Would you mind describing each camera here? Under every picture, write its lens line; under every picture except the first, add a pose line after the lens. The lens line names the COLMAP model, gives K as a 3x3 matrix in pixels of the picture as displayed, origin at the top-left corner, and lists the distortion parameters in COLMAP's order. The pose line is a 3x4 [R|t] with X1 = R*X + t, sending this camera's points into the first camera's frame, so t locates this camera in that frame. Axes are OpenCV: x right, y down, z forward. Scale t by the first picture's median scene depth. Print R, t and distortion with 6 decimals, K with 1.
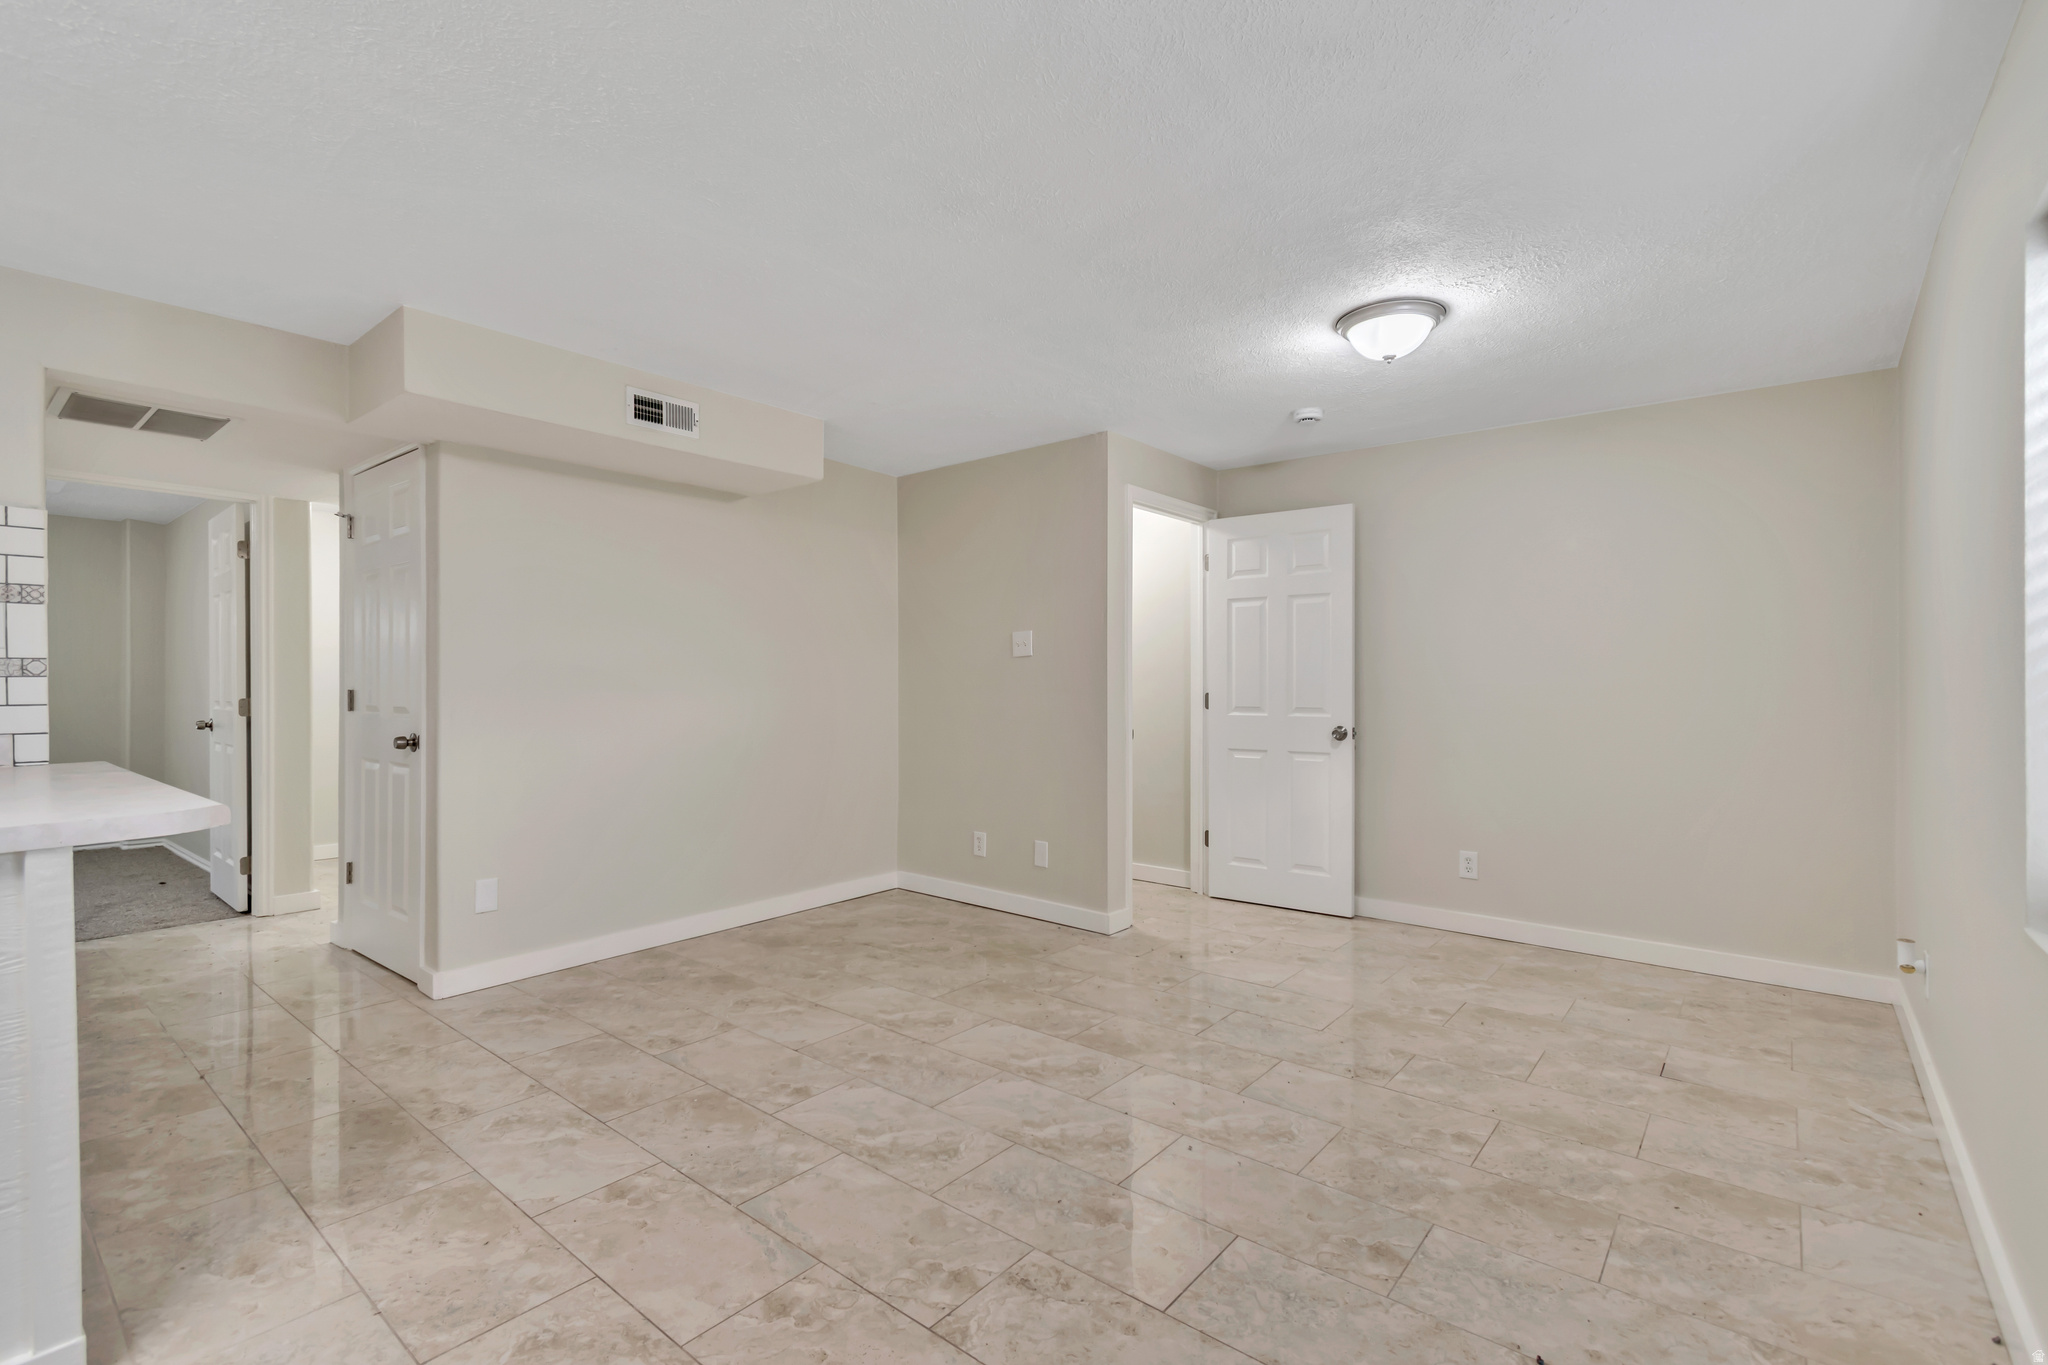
lens RADIAL K [[923.6, 0, 1044.4], [0, 923.6, 679.9], [0, 0, 1]] dist [0.003780, -0.000601]
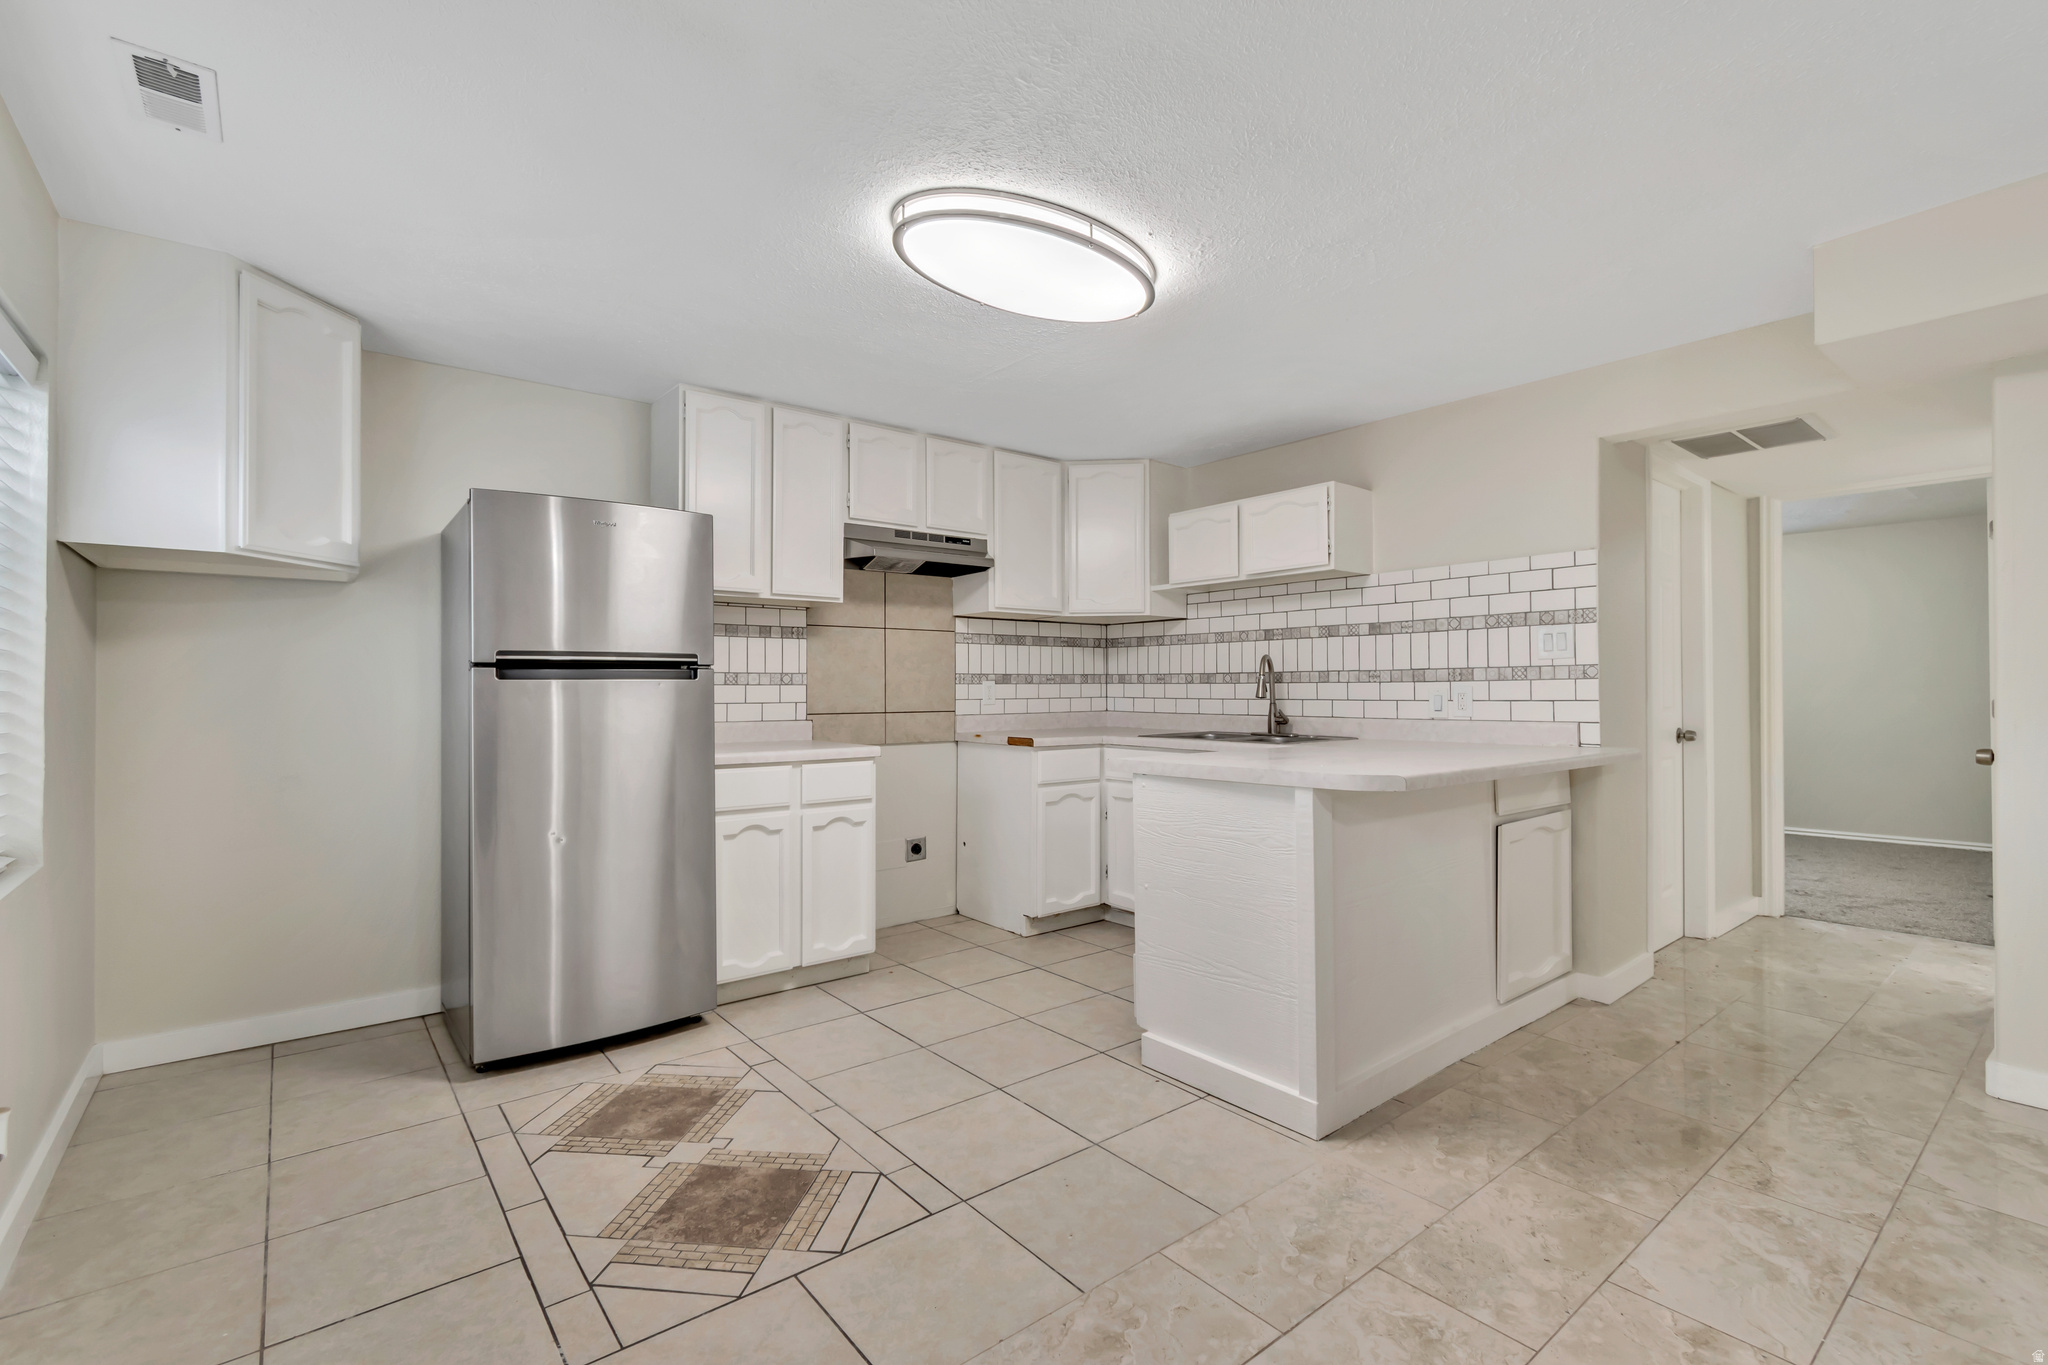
lens RADIAL K [[923.6, 0, 1015.6], [0, 923.6, 667.1], [0, 0, 1]] dist [0.003780, -0.000601]
pose [[-0.225334, -0.021215, -0.974051, 0.359092], [0.008948, 0.999676, -0.023843, 0.004019], [0.974241, -0.014089, -0.225071, 0.511809]]
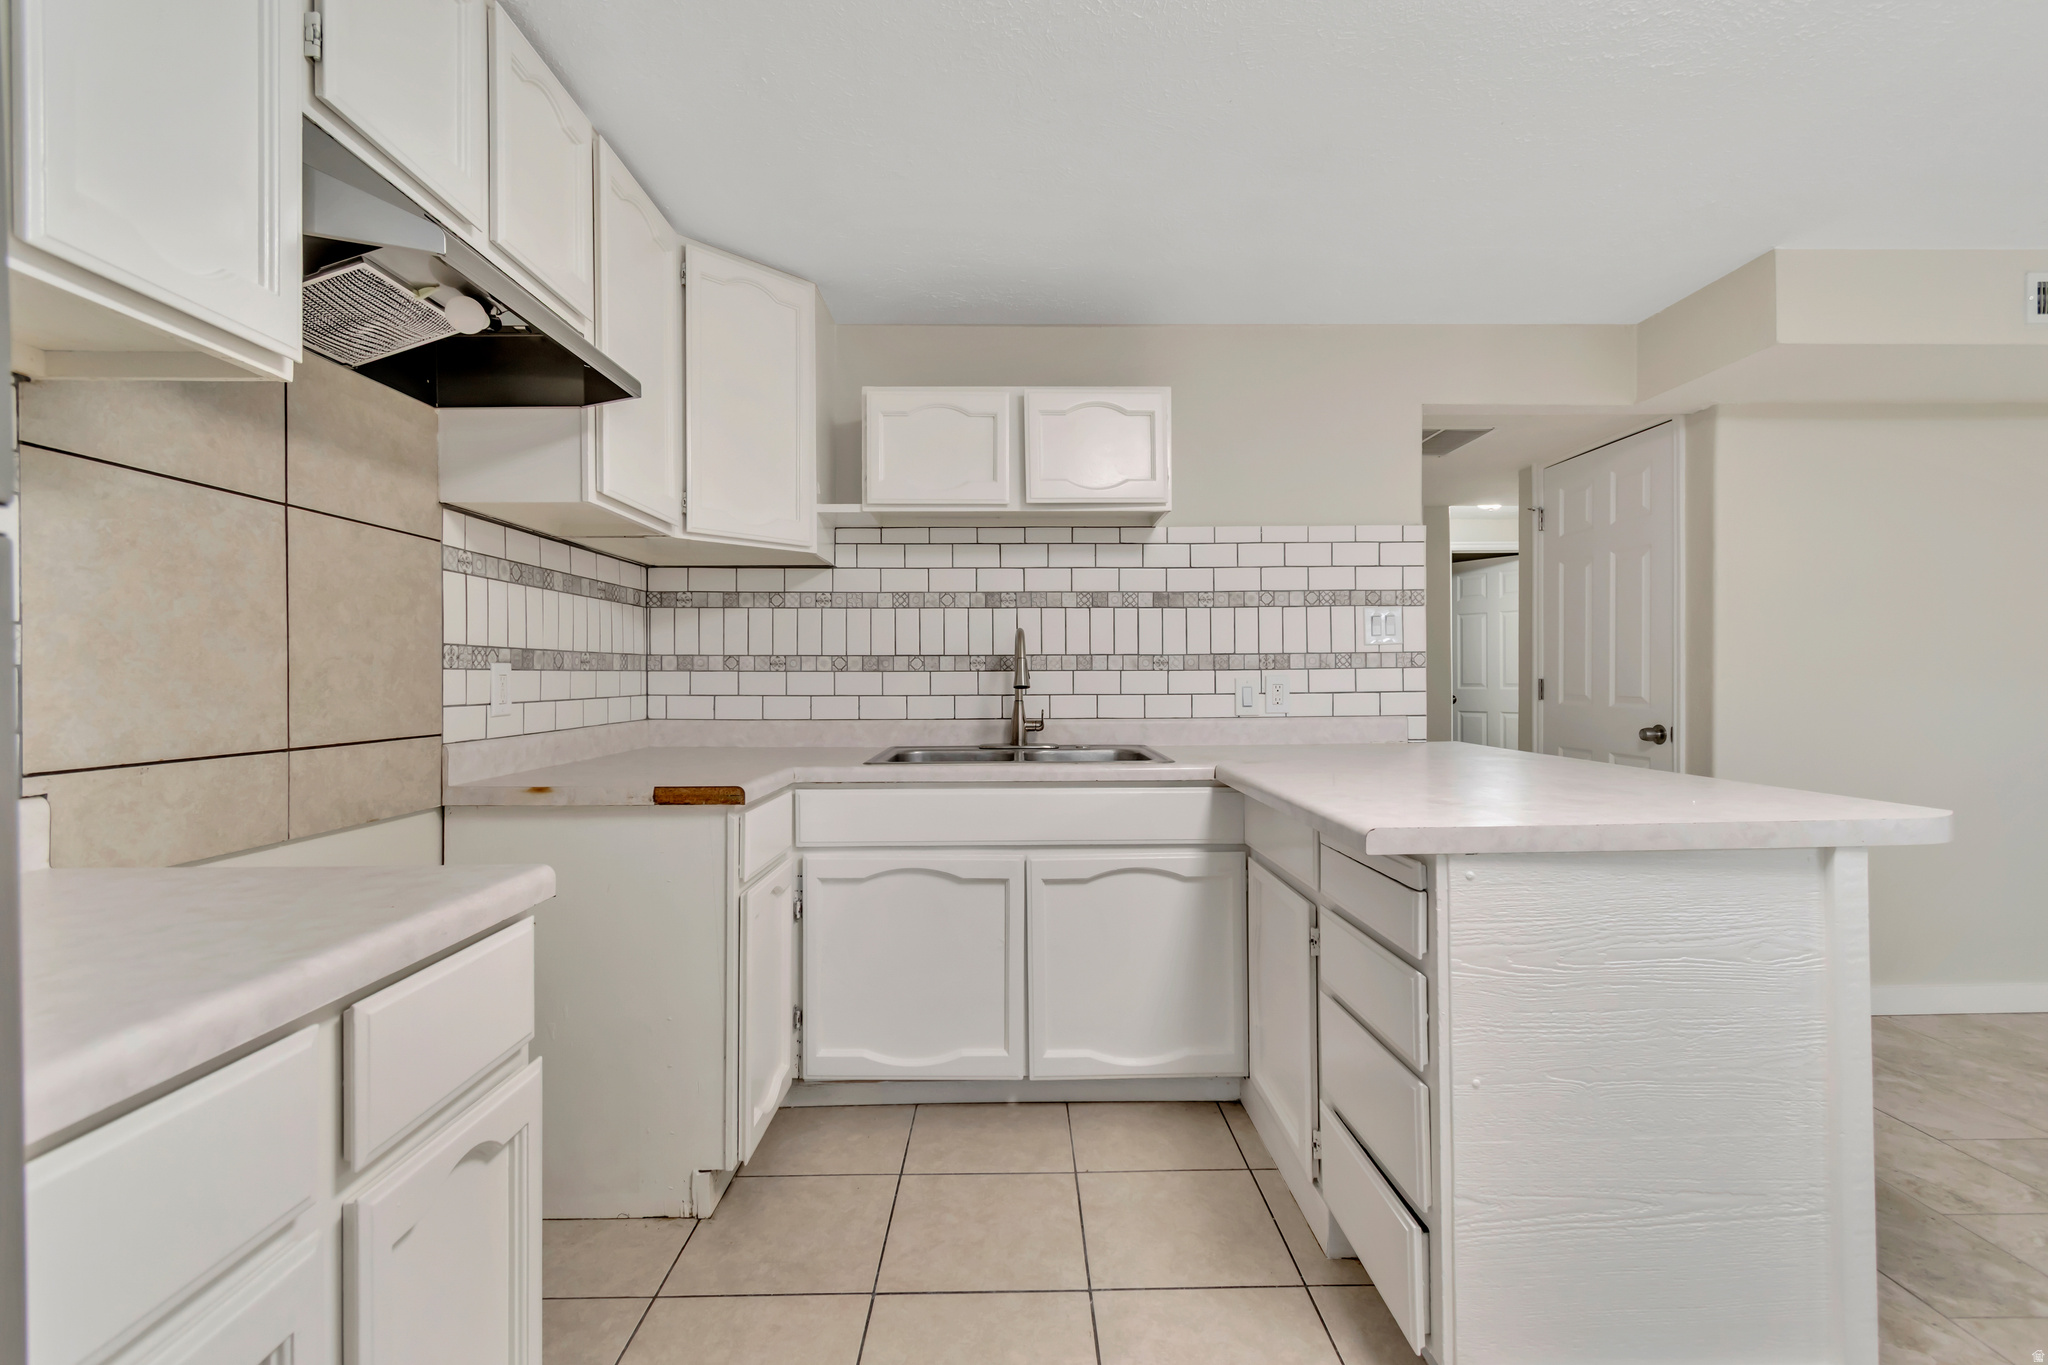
lens RADIAL K [[923.6, 0, 1030.6], [0, 923.6, 671.3], [0, 0, 1]] dist [0.003780, -0.000601]
pose [[0.641379, -0.006769, -0.767194, -0.508950], [0.008012, 0.999966, -0.002124, 0.000038], [0.767182, -0.004784, 0.641411, -0.135834]]
